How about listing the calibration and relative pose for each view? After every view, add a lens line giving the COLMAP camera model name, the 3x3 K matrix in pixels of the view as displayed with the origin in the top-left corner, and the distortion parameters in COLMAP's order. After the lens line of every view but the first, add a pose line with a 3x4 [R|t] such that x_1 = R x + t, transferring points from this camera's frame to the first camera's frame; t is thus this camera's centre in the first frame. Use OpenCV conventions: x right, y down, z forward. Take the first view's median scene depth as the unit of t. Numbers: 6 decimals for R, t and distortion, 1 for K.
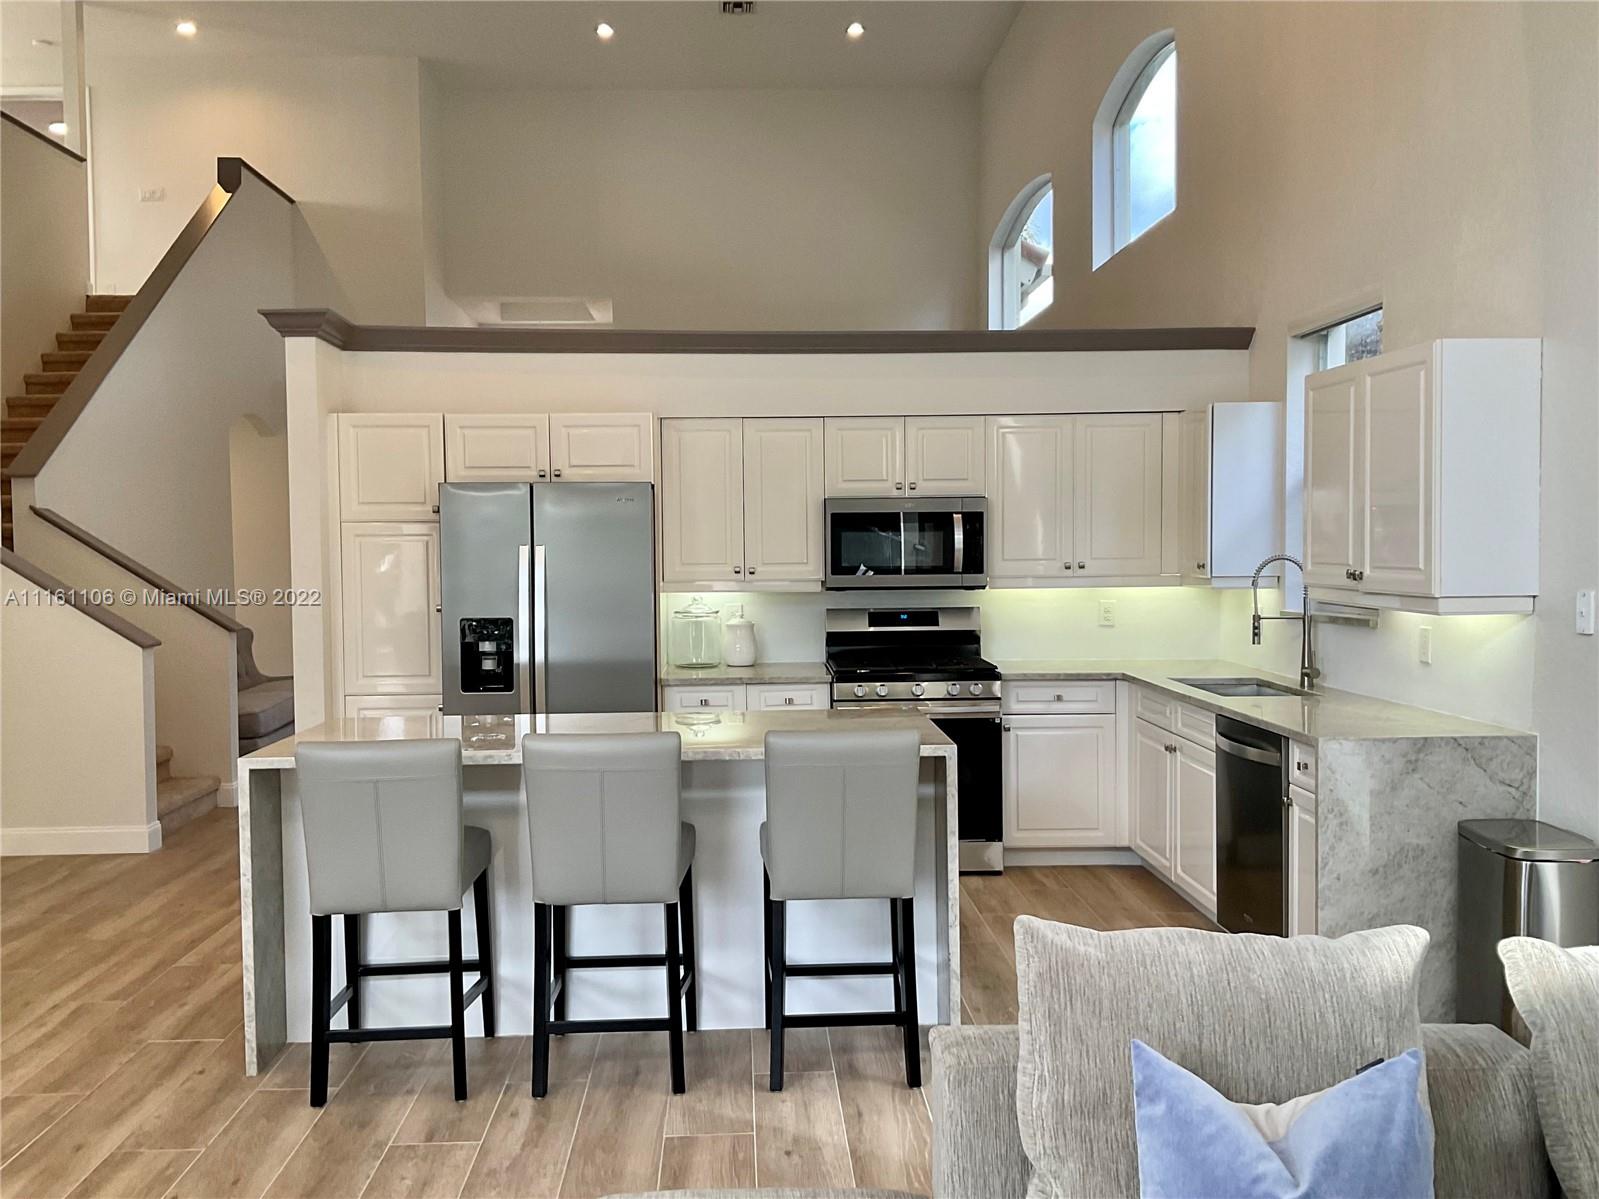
lens RADIAL K [[1450.7, 0, 799.5], [0, 1450.7, 599.5], [0, 0, 1]] dist [0.127347, -0.270644]
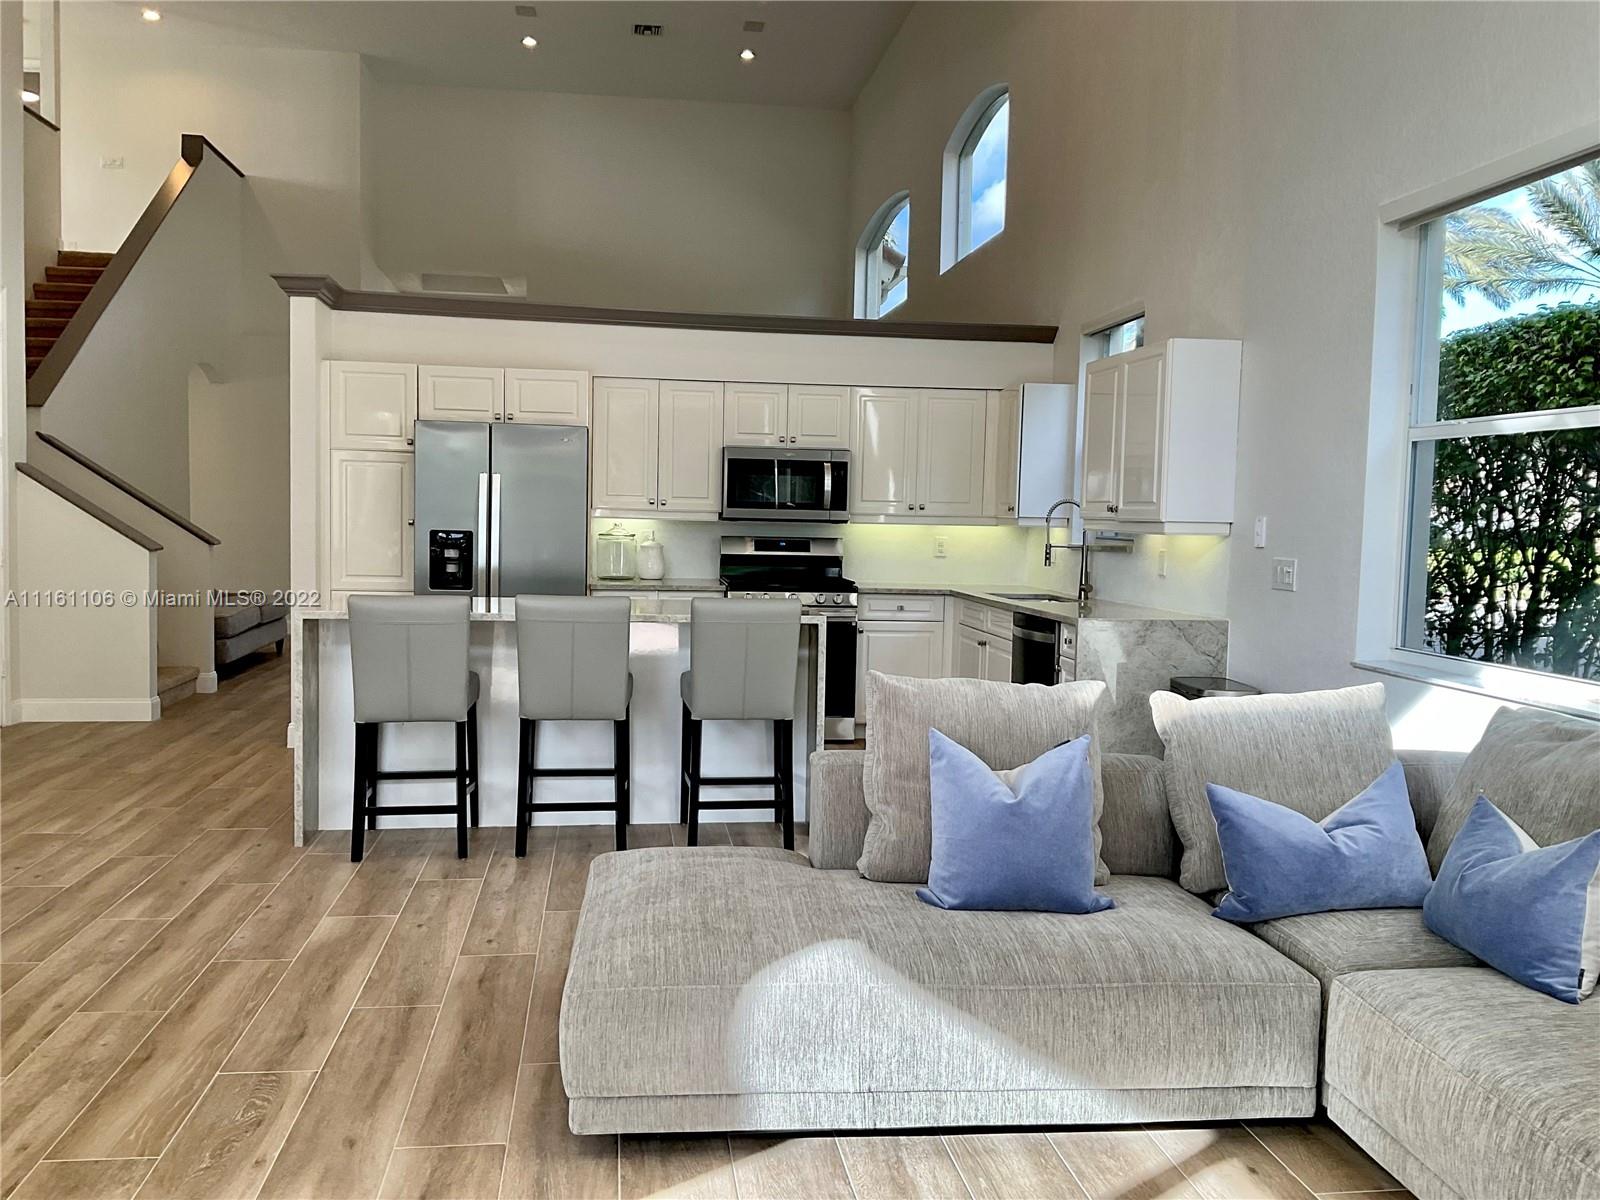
lens RADIAL K [[1321.0, 0, 800.0], [0, 1321.0, 600.0], [0, 0, 1]] dist [0.130564, -0.260059]
pose [[0.995057, 0.025878, 0.095875, -0.025321], [-0.028587, 0.999227, 0.026982, 0.033272], [-0.095103, -0.029590, 0.995028, -0.168220]]
